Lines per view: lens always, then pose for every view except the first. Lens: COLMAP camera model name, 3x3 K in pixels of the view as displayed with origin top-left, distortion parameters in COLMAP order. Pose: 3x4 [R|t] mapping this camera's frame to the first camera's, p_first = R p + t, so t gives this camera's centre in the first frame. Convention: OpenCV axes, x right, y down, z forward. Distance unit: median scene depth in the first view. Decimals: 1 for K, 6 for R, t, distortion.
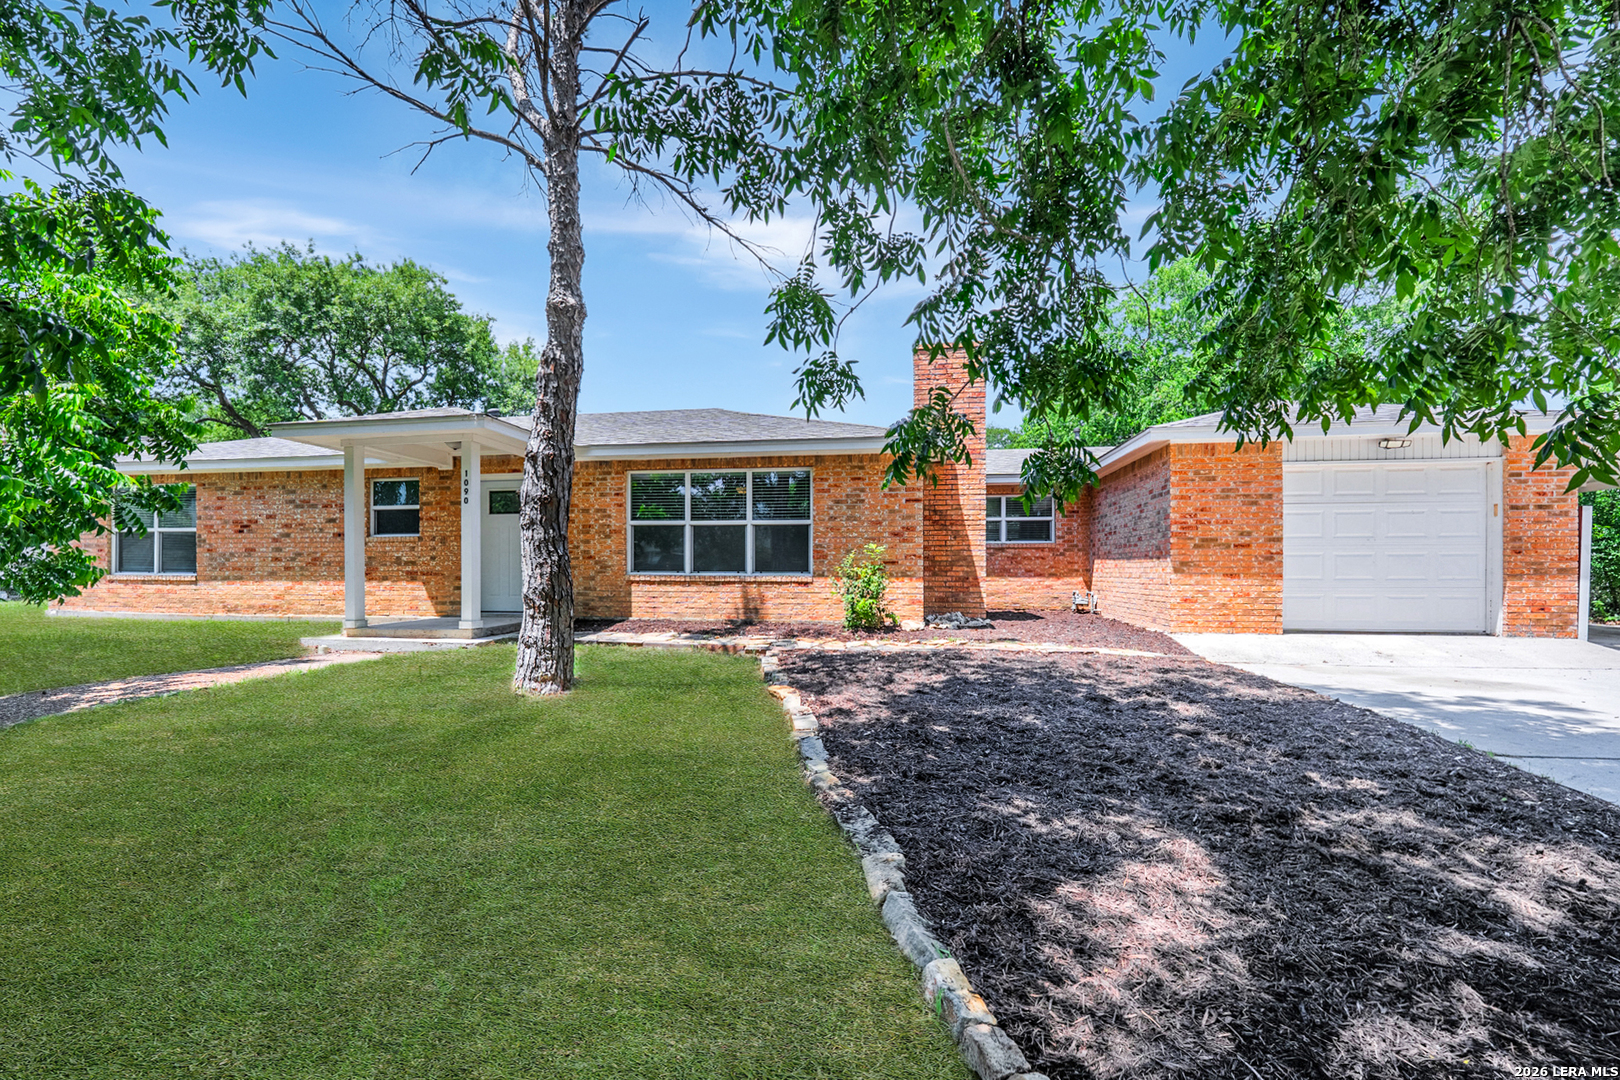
lens RADIAL K [[666.8, 0, 795.3], [0, 666.8, 568.2], [0, 0, 1]] dist [-0.002056, -0.004229]
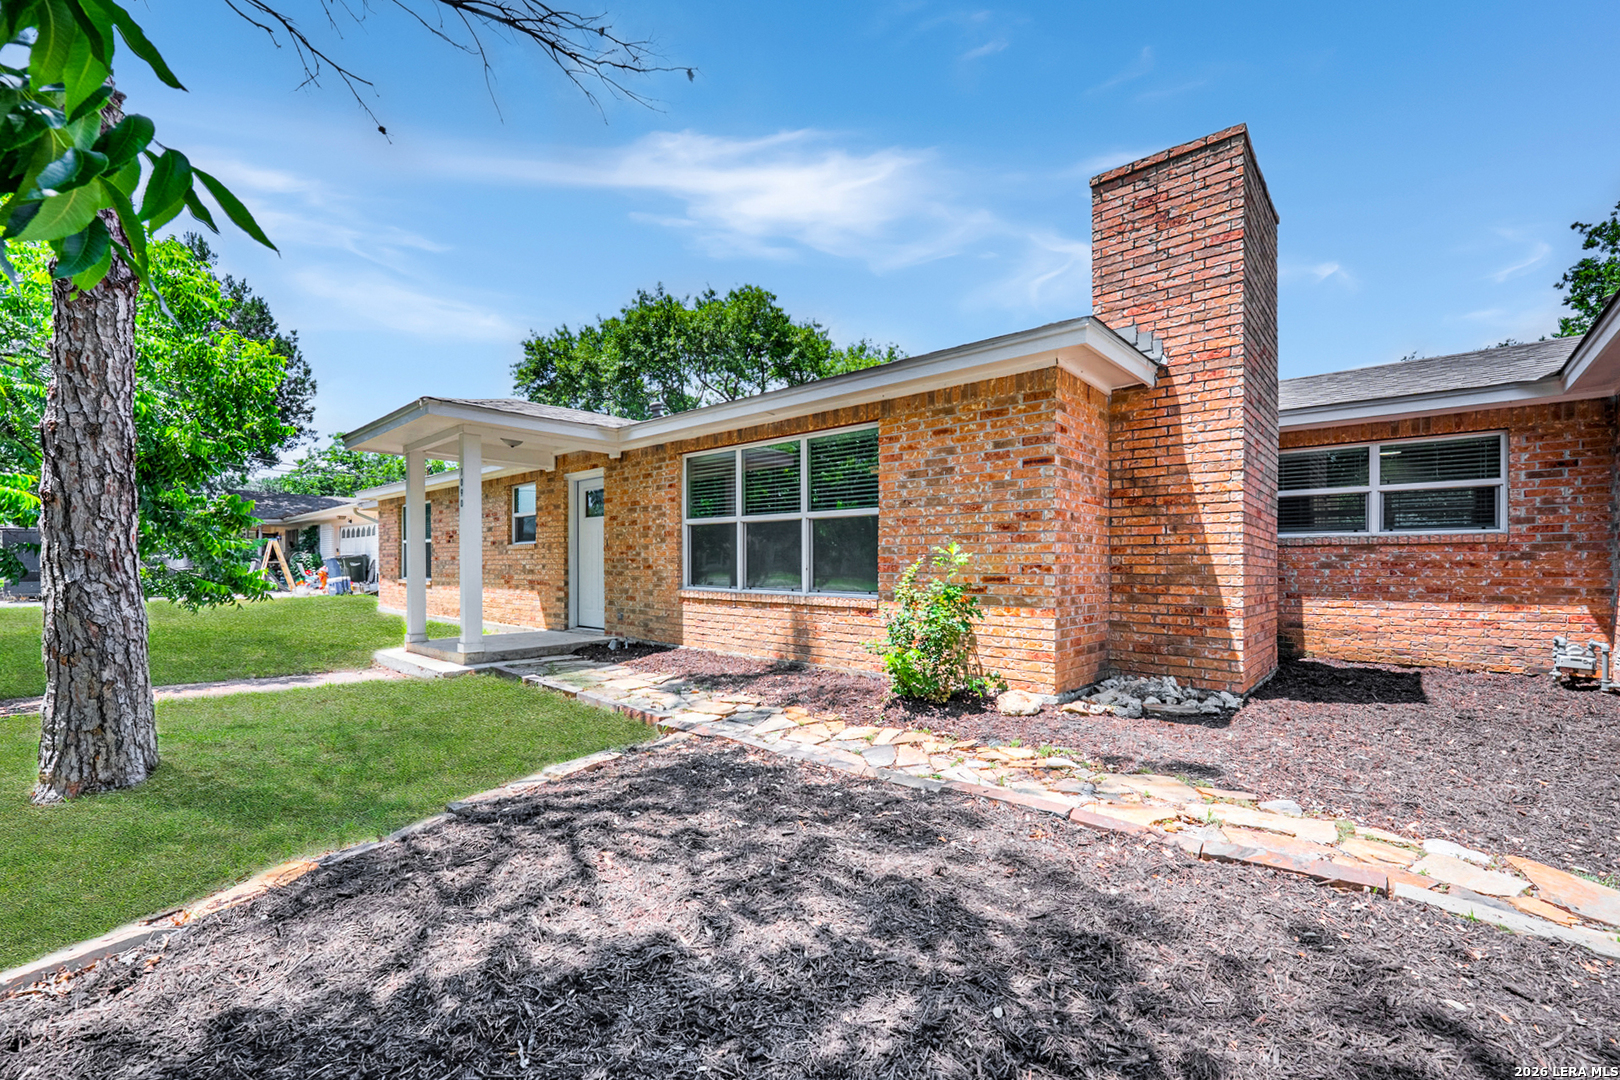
lens RADIAL K [[666.8, 0, 805.8], [0, 666.8, 562.4], [0, 0, 1]] dist [-0.002056, -0.004229]
pose [[0.842686, -0.001199, -0.538405, 0.276867], [-0.000548, 0.999995, -0.003084, -0.018542], [0.538406, 0.002894, 0.842681, 0.417886]]
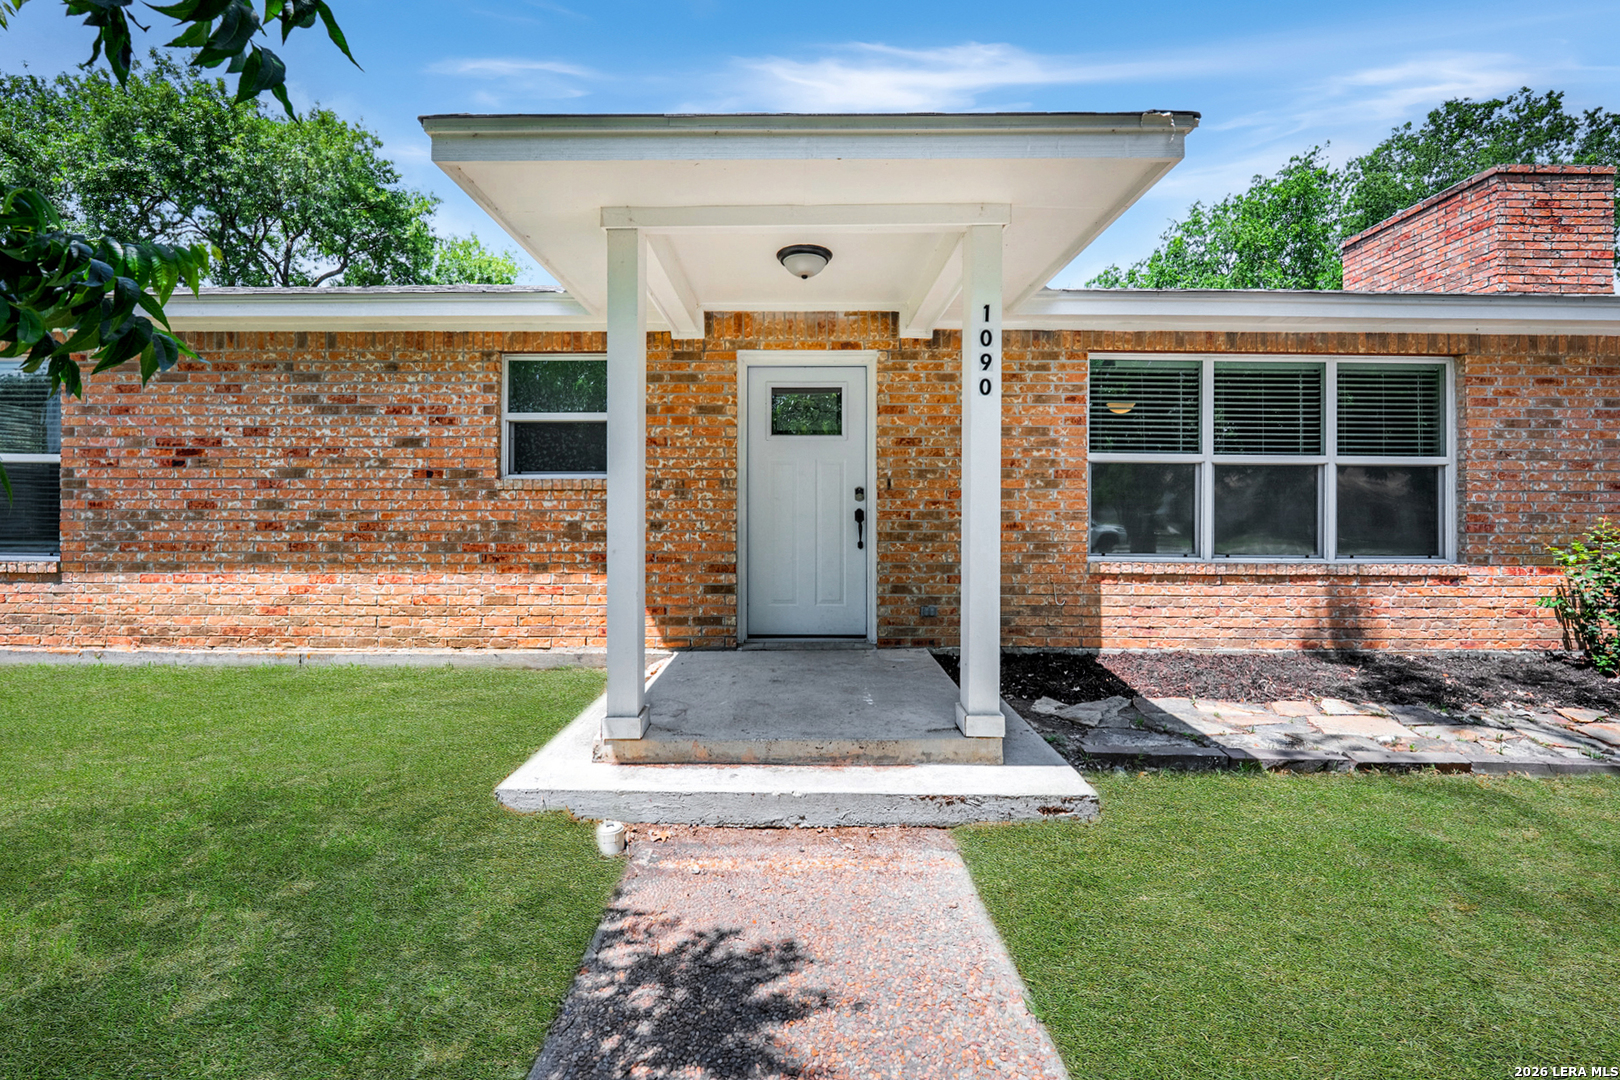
lens RADIAL K [[666.8, 0, 797.6], [0, 666.8, 504.3], [0, 0, 1]] dist [-0.002056, -0.004229]
pose [[0.986966, 0.004872, 0.160855, -0.532935], [-0.003183, 0.999937, -0.010754, -0.026038], [-0.160897, 0.010102, 0.986920, 0.530099]]
